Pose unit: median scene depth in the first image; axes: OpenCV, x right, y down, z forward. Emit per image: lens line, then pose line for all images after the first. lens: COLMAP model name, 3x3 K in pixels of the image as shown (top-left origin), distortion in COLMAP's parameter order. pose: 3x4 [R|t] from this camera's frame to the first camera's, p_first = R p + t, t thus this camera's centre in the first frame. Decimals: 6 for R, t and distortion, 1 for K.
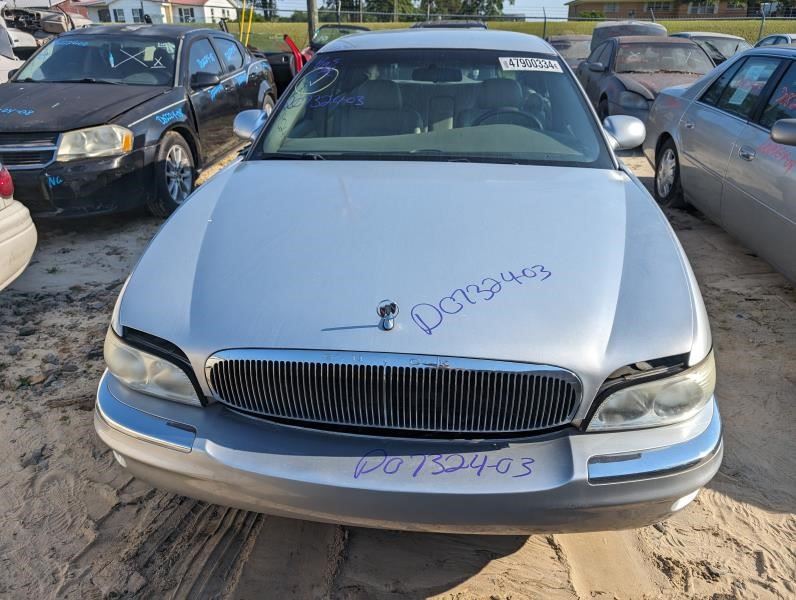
lens RADIAL K [[560.7, 0, 398.0], [0, 560.7, 300.0], [0, 0, 1]] dist [0.002778, -0.001953]
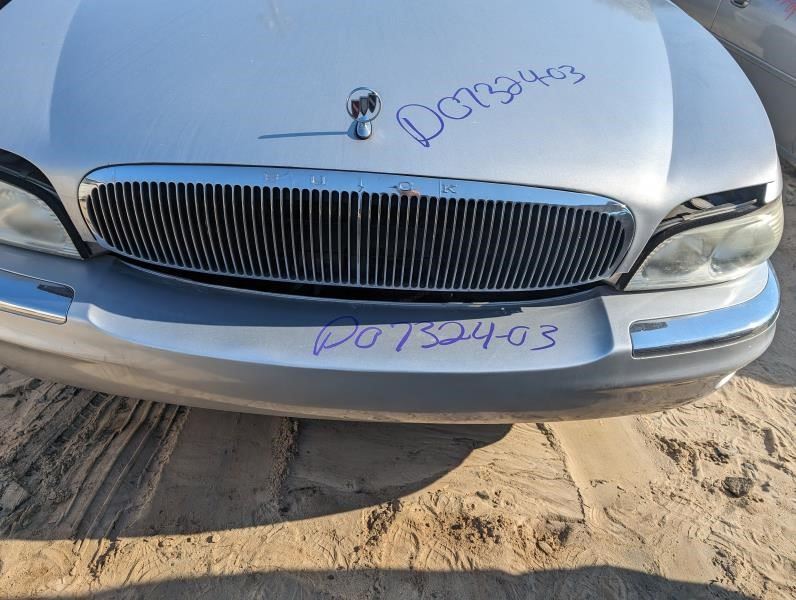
lens RADIAL K [[557.8, 0, 396.5], [0, 557.8, 290.8], [0, 0, 1]] dist [-0.001144, -0.001367]
pose [[0.992794, -0.003178, 0.119788, -0.048329], [-0.018385, 0.983774, 0.178469, 0.092659], [-0.118412, -0.179385, 0.976627, 0.265326]]
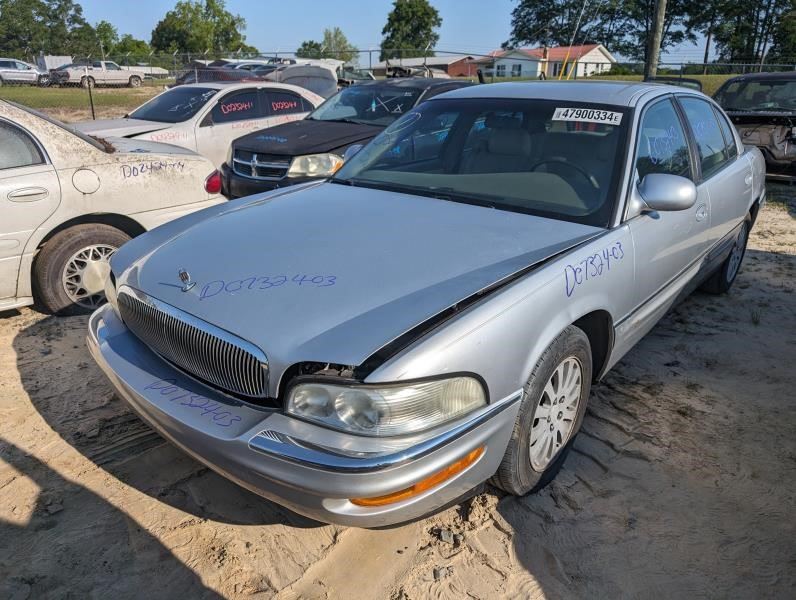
lens RADIAL K [[567.9, 0, 402.7], [0, 567.9, 302.9], [0, 0, 1]] dist [0.001835, 0.001684]
pose [[0.822949, 0.205953, -0.529471, 0.957044], [-0.247245, 0.968925, -0.007399, -0.032877], [0.511493, 0.136998, 0.848296, 0.078617]]
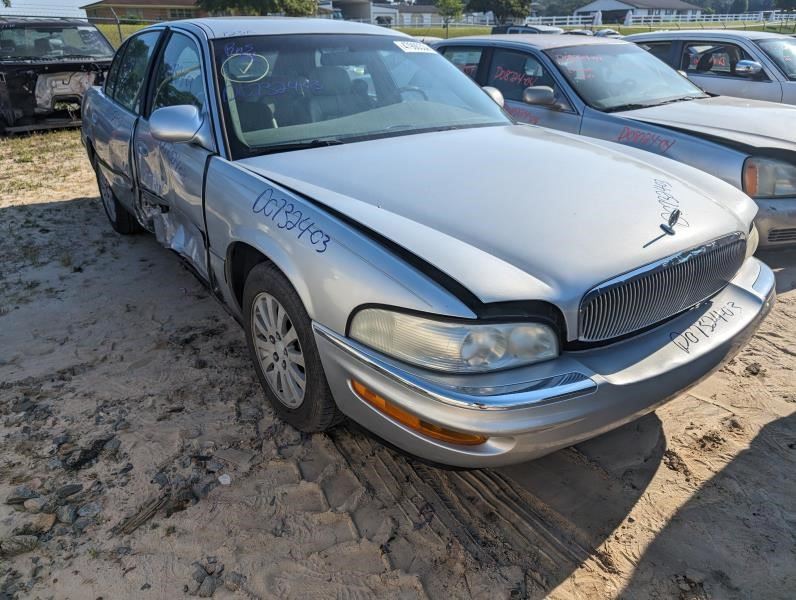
lens RADIAL K [[557.8, 0, 396.5], [0, 557.8, 290.8], [0, 0, 1]] dist [-0.001144, -0.001367]
pose [[0.753970, -0.276046, 0.596095, -1.039830], [0.290247, 0.954033, 0.074685, -0.078643], [-0.589310, 0.116704, 0.799433, 0.308667]]
